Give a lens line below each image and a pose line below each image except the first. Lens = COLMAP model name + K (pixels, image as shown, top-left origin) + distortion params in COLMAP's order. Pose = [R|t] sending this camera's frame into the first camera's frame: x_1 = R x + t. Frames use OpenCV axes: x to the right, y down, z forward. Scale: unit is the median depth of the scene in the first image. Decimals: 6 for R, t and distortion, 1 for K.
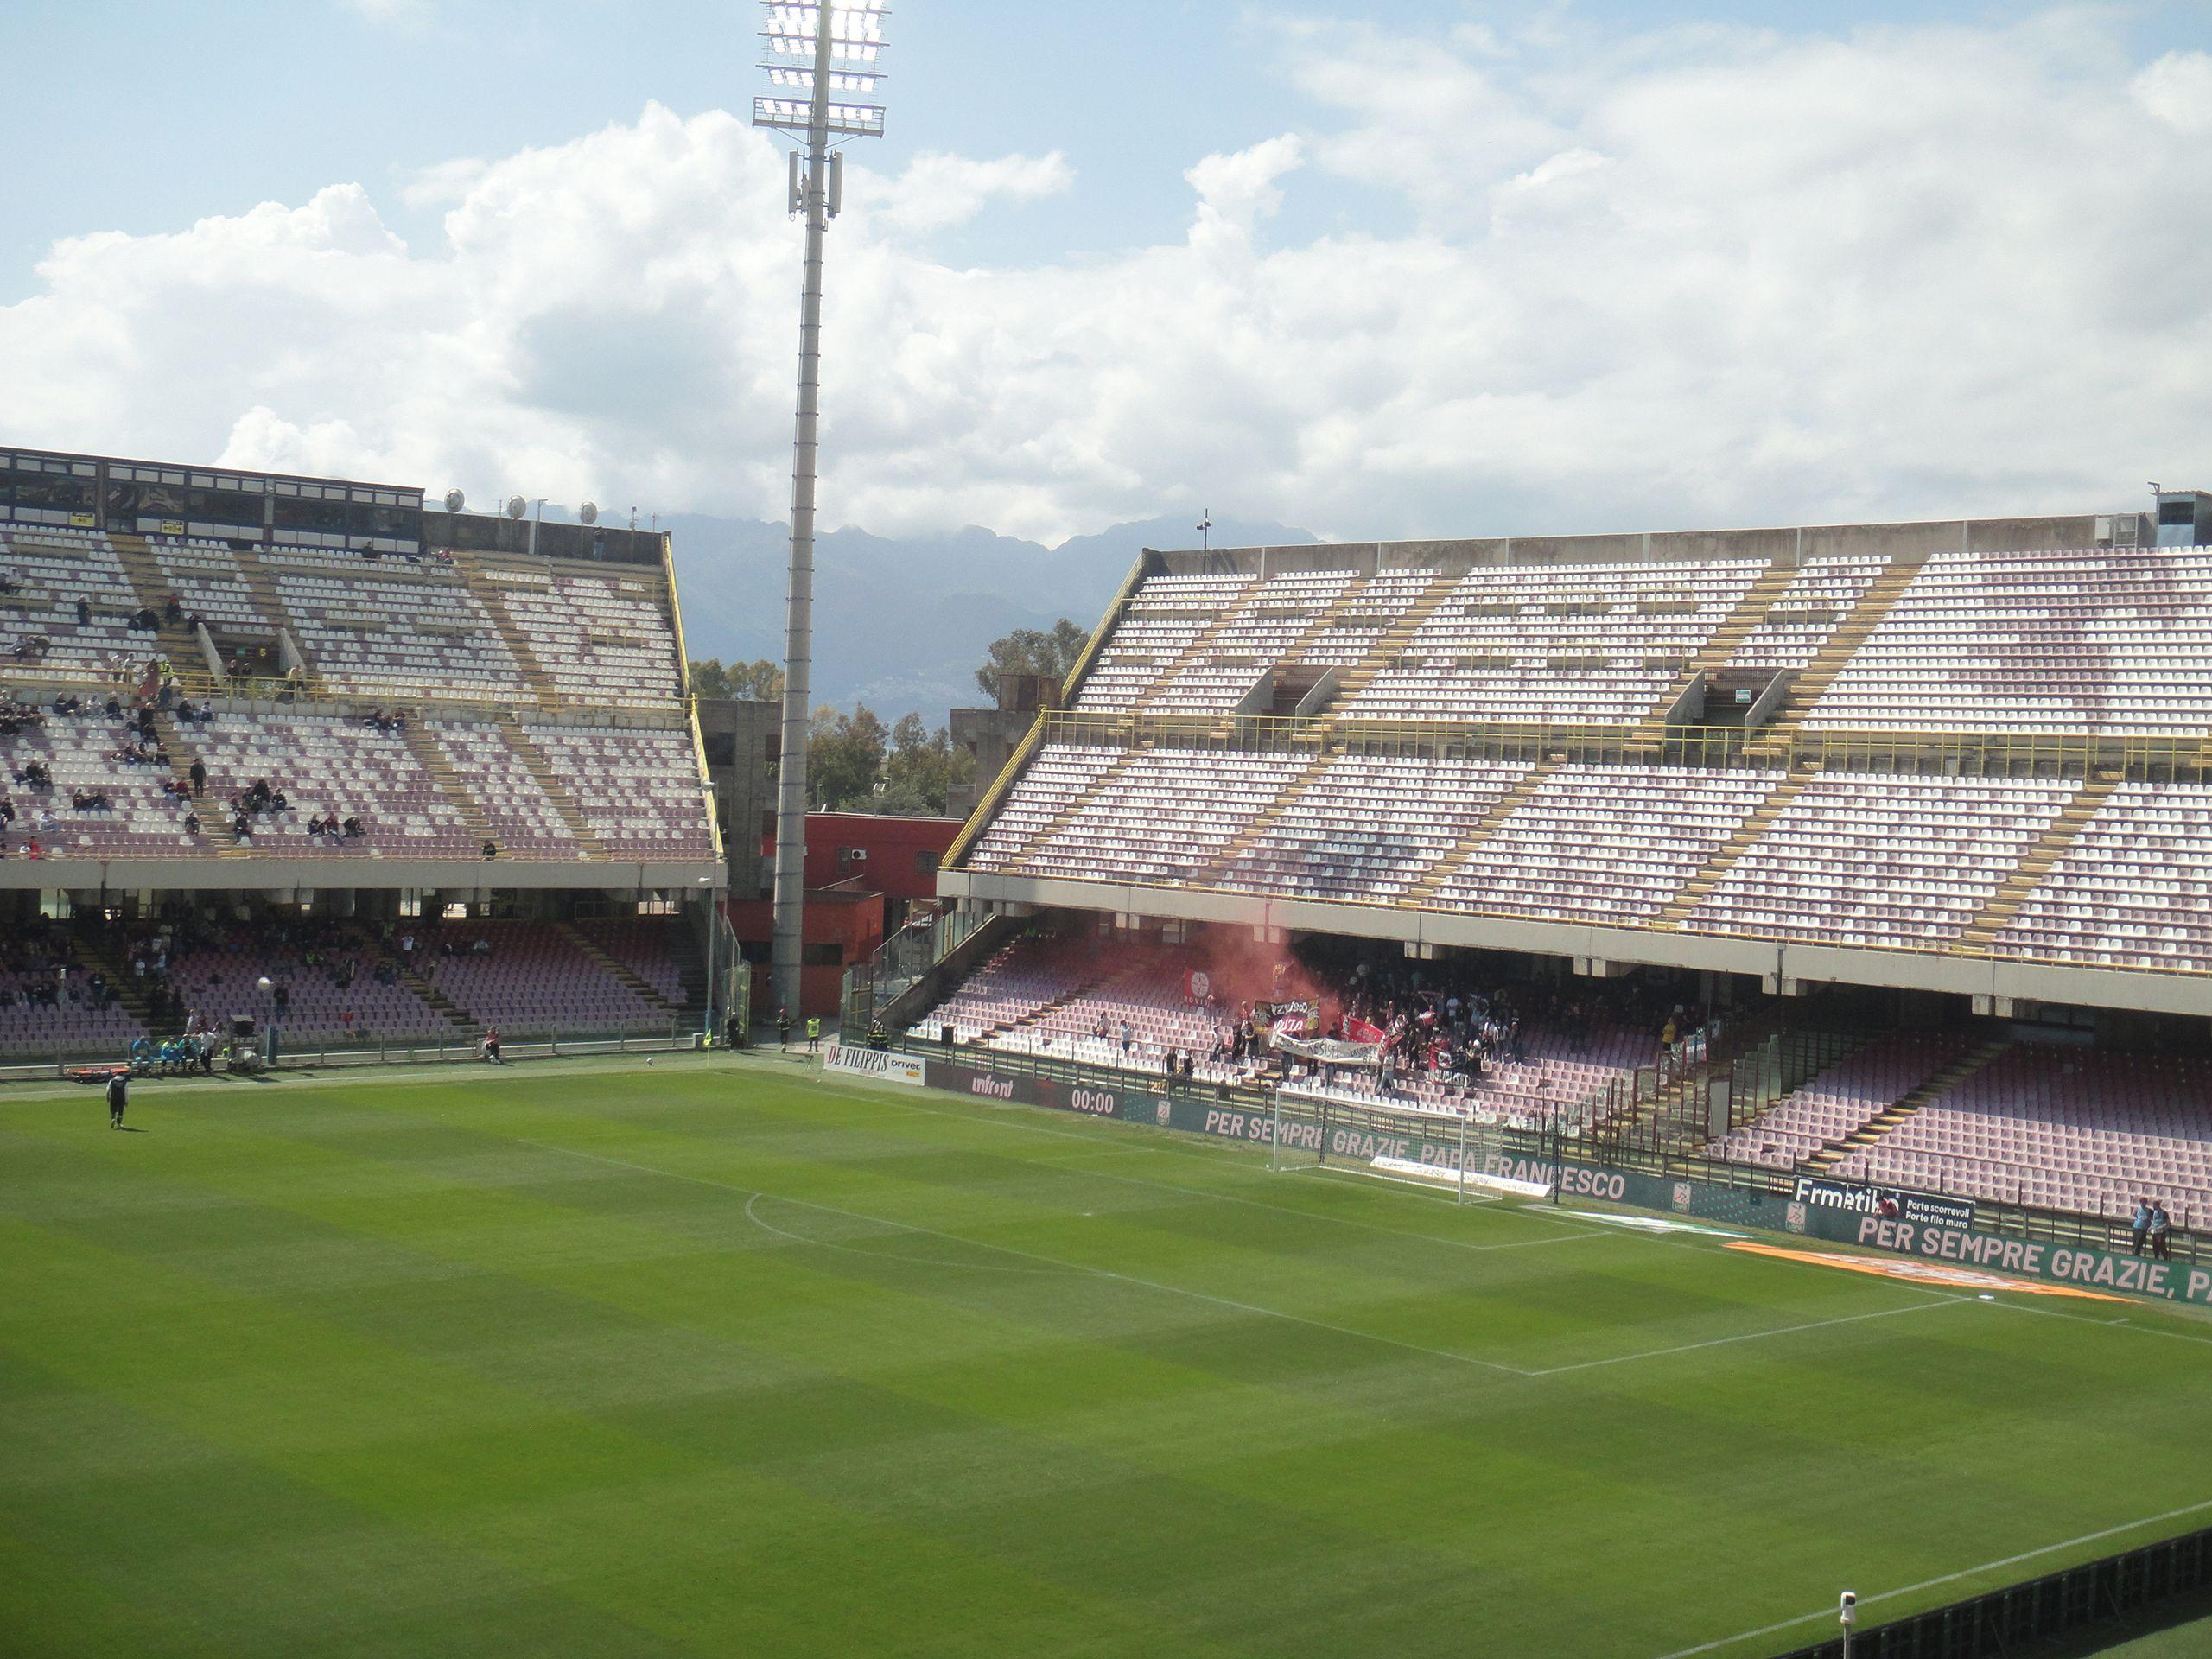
lens RADIAL K [[3022.1, 0, 1106.0], [0, 3022.1, 829.5], [0, 0, 1]] dist [0.007506, 0.010670]
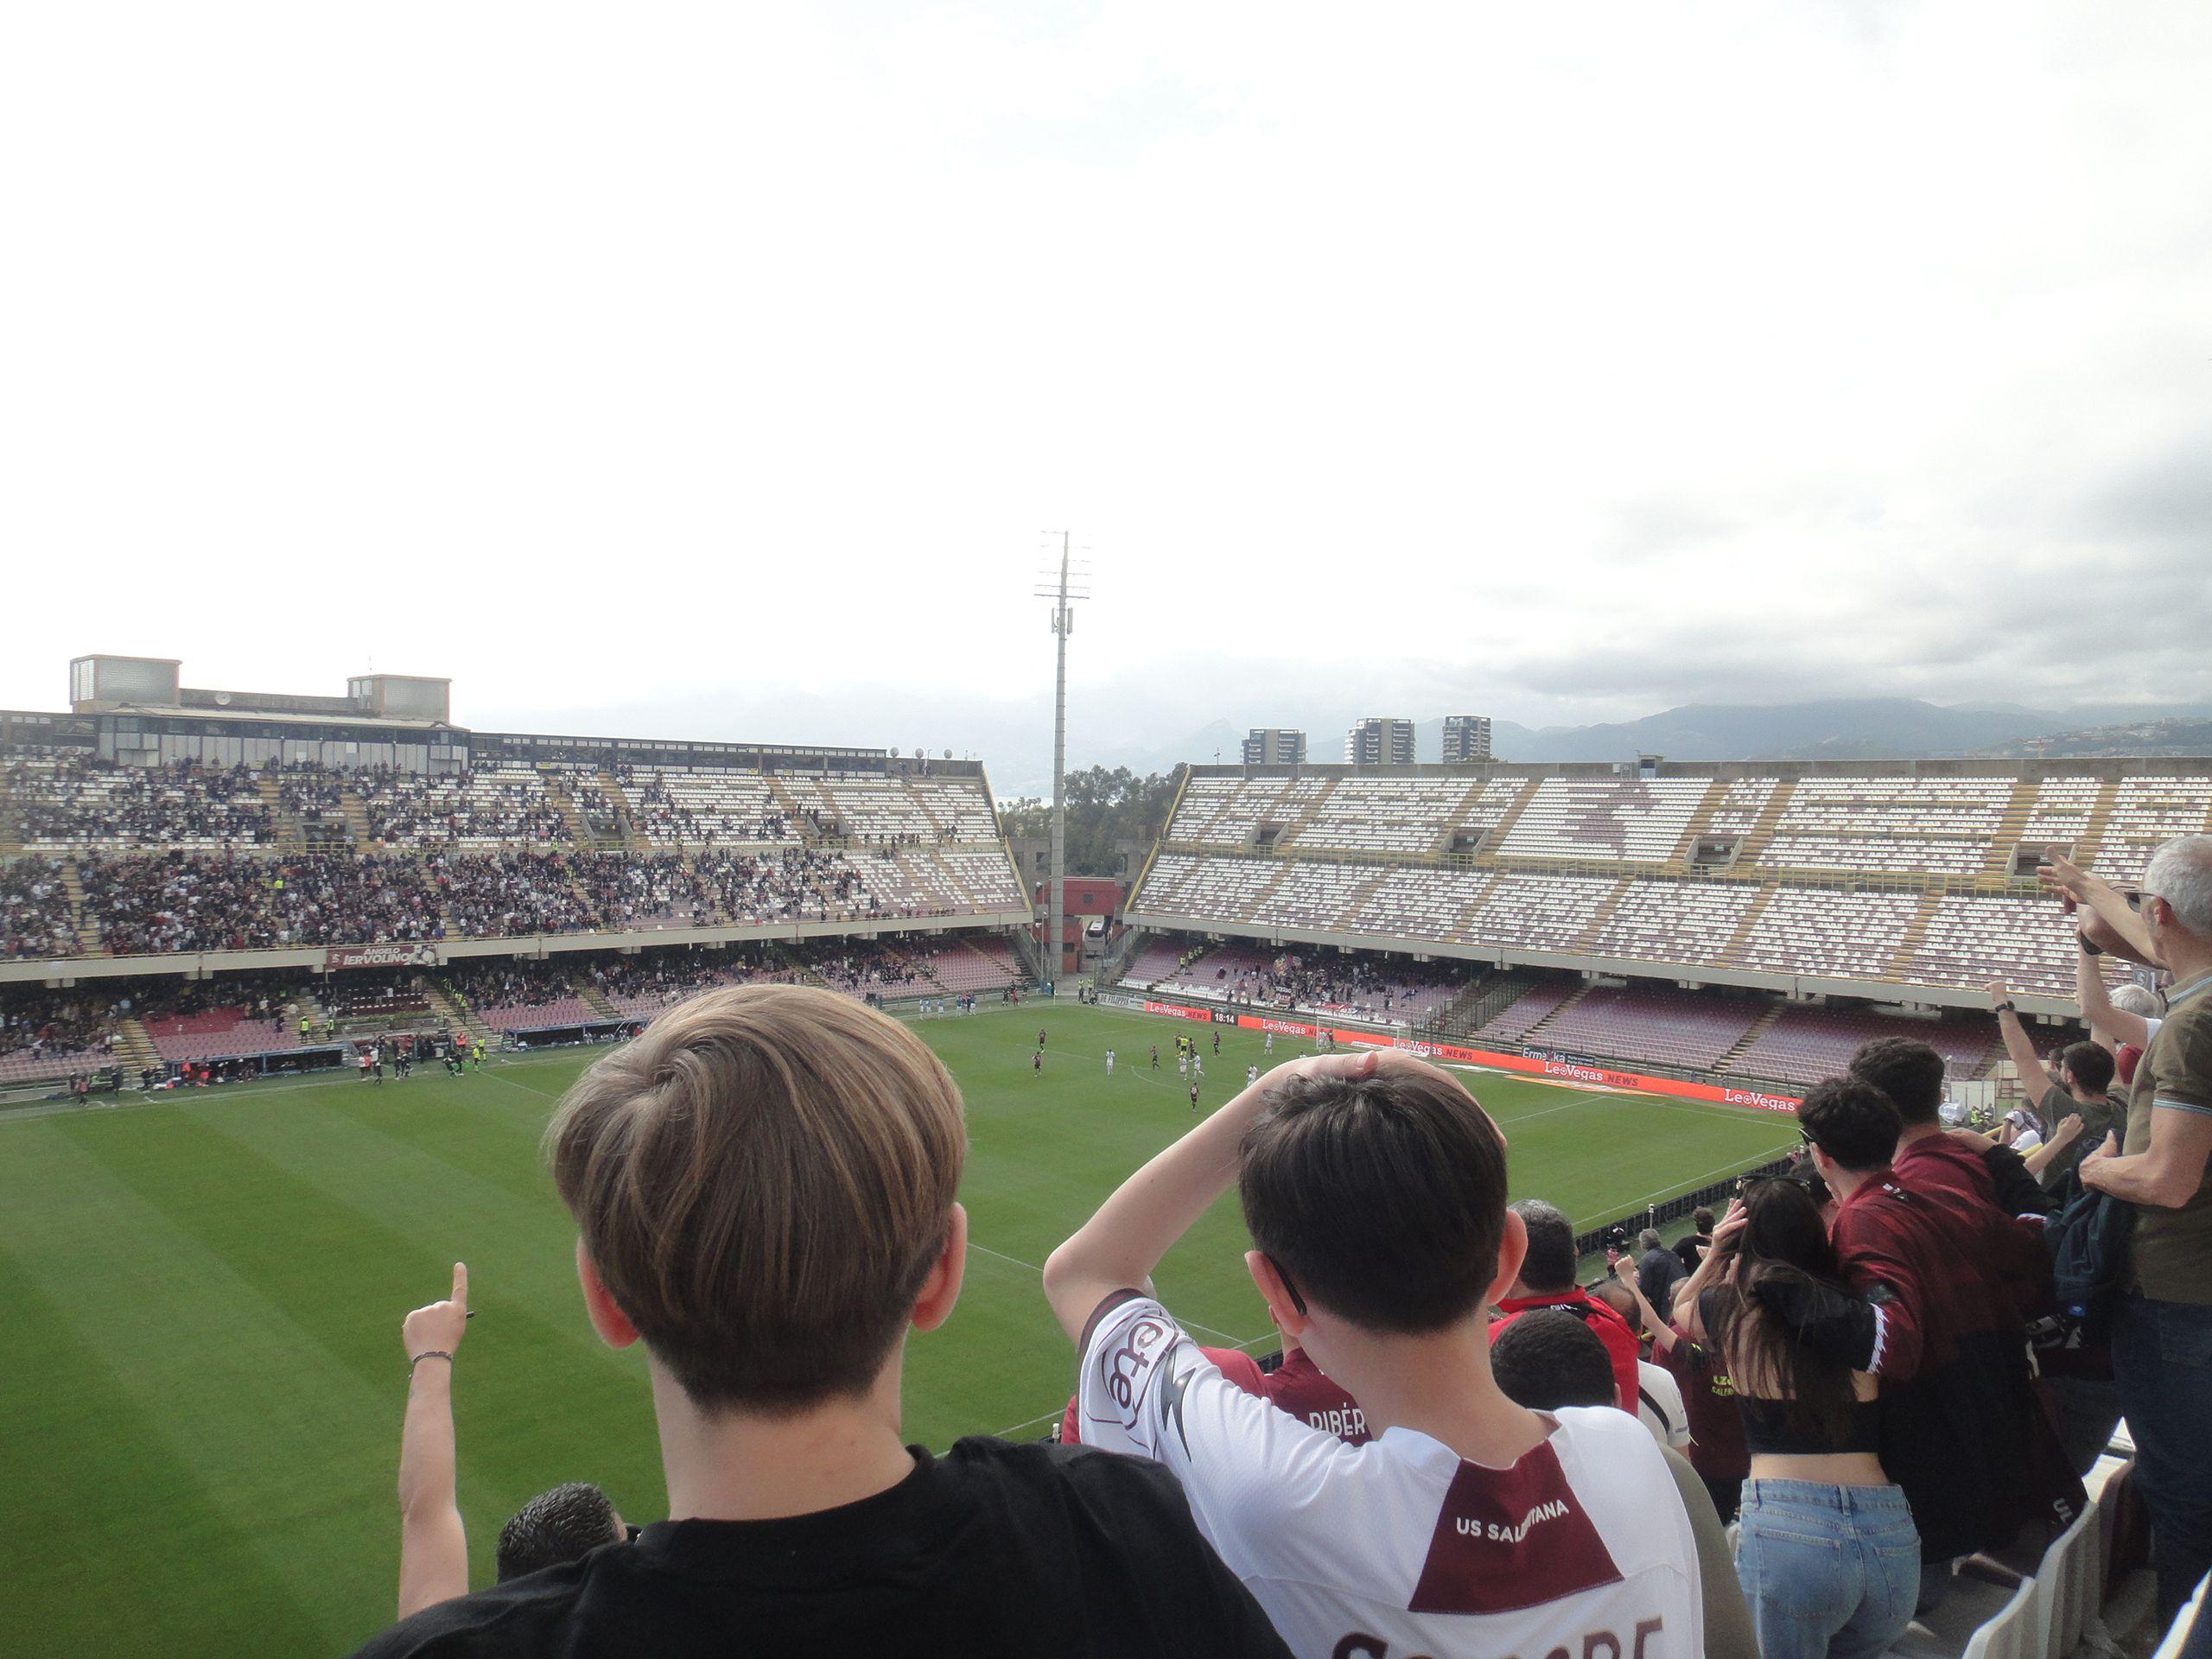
lens RADIAL K [[1509.0, 0, 1106.0], [0, 1509.0, 829.5], [0, 0, 1]] dist [0.009135, -0.001285]
pose [[0.999291, -0.023037, 0.029785, -0.108230], [0.023175, 0.999722, -0.004296, -0.049467], [-0.029678, 0.004983, 0.999547, -0.186099]]
